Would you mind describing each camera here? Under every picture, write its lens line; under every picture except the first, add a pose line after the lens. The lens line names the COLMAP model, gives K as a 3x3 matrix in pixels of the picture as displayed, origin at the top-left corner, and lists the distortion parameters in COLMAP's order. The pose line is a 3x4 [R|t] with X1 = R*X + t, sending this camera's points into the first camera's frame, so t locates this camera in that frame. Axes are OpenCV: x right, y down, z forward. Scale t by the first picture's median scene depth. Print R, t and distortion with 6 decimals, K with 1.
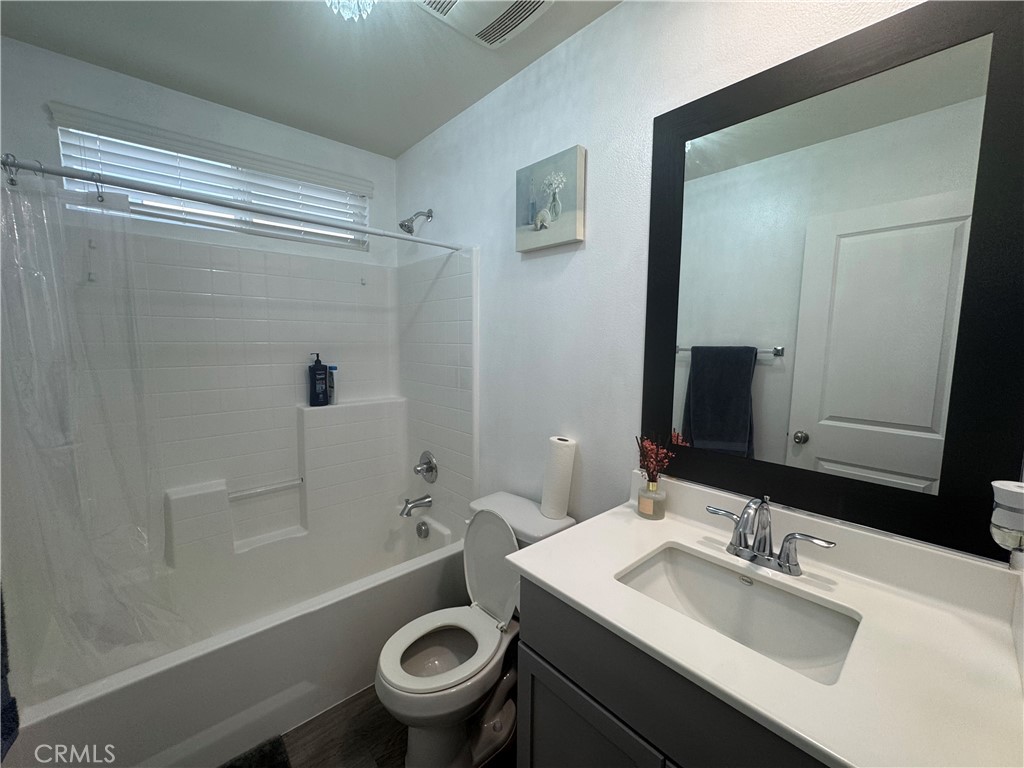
lens RADIAL K [[411.2, 0, 506.8], [0, 411.2, 384.6], [0, 0, 1]] dist [-0.005812, 0.000814]
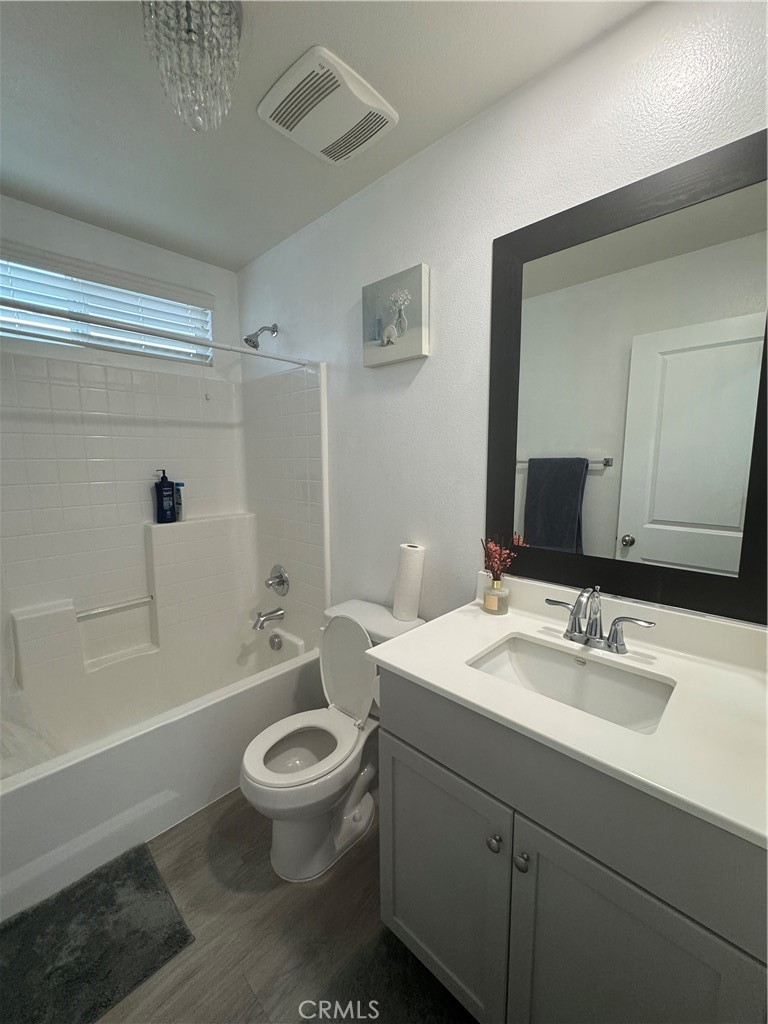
lens RADIAL K [[411.2, 0, 380.5], [0, 411.2, 513.0], [0, 0, 1]] dist [-0.005812, 0.000814]
pose [[0.996753, -0.022869, 0.077202, -0.023879], [0.020920, 0.999444, 0.025963, 0.018241], [-0.077753, -0.024264, 0.996677, -0.041588]]
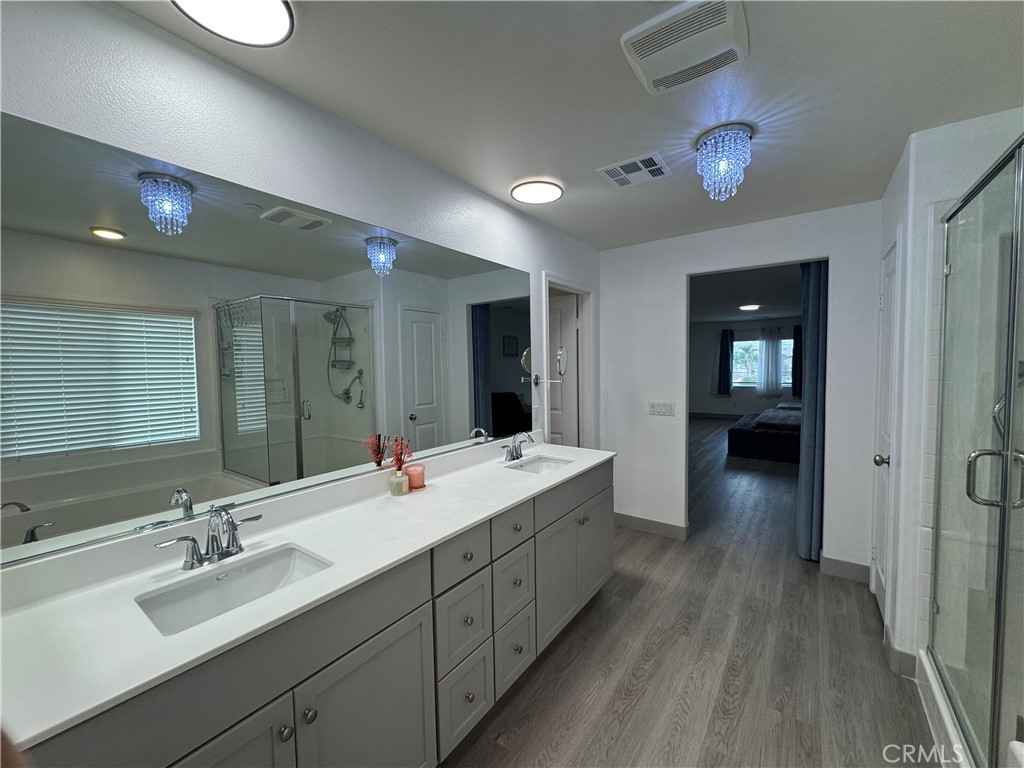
lens RADIAL K [[411.2, 0, 509.5], [0, 411.2, 383.2], [0, 0, 1]] dist [-0.005812, 0.000814]
pose [[-0.216384, -0.057385, 0.974620, -0.486979], [0.109664, 0.990525, 0.082669, -0.073945], [-0.970130, 0.124769, -0.208041, 0.186424]]
